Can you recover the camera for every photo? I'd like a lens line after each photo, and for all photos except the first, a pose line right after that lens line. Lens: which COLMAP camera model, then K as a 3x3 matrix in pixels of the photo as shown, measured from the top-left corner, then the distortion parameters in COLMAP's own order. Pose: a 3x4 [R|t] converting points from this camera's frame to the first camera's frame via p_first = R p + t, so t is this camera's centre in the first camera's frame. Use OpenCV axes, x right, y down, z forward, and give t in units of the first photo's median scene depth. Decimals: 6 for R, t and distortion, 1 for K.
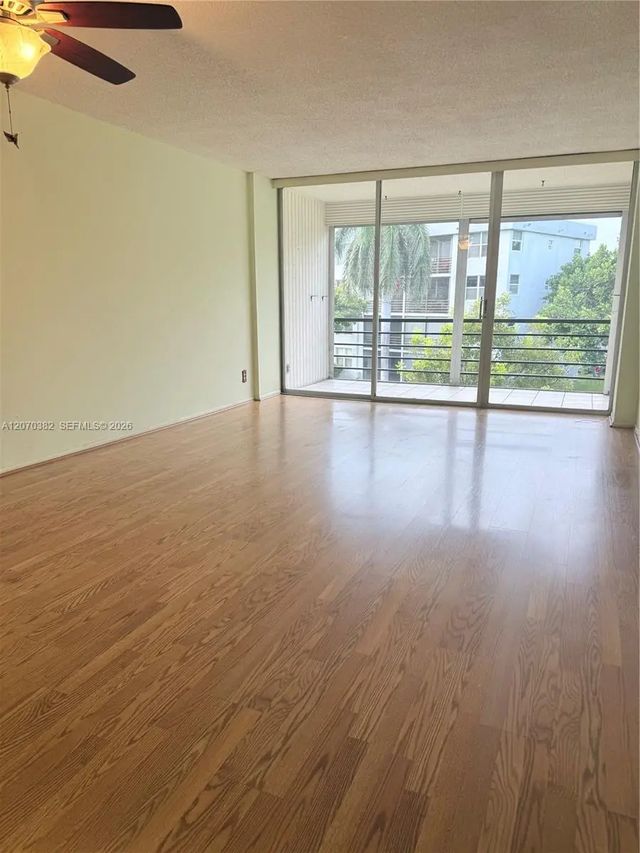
lens RADIAL K [[632.6, 0, 318.9], [0, 632.6, 441.3], [0, 0, 1]] dist [0.107277, -0.158991]
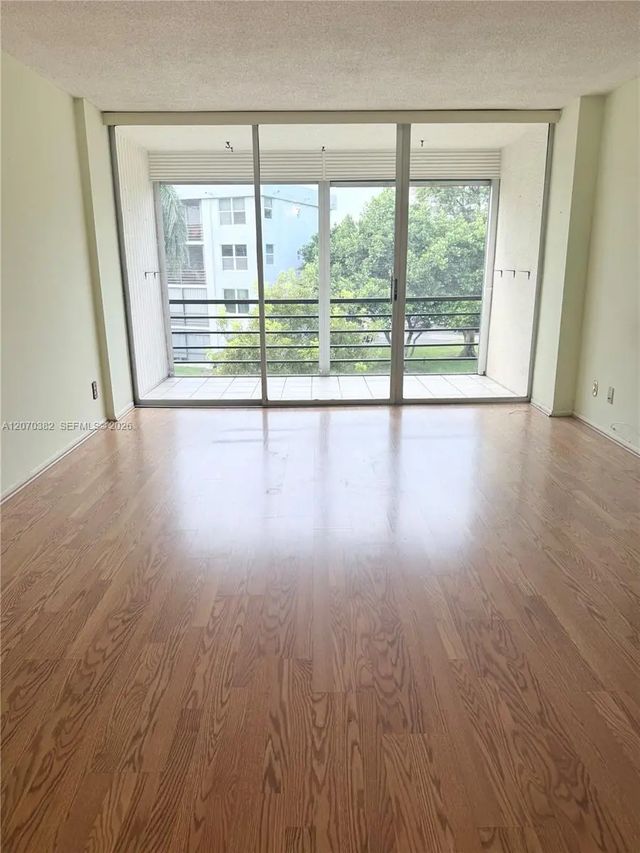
lens RADIAL K [[632.6, 0, 318.9], [0, 632.6, 441.3], [0, 0, 1]] dist [0.107277, -0.158991]
pose [[0.908229, -0.121341, 0.400496, -0.181553], [0.101891, 0.992358, 0.069598, -0.069766], [-0.405881, -0.022404, 0.913651, 0.238028]]
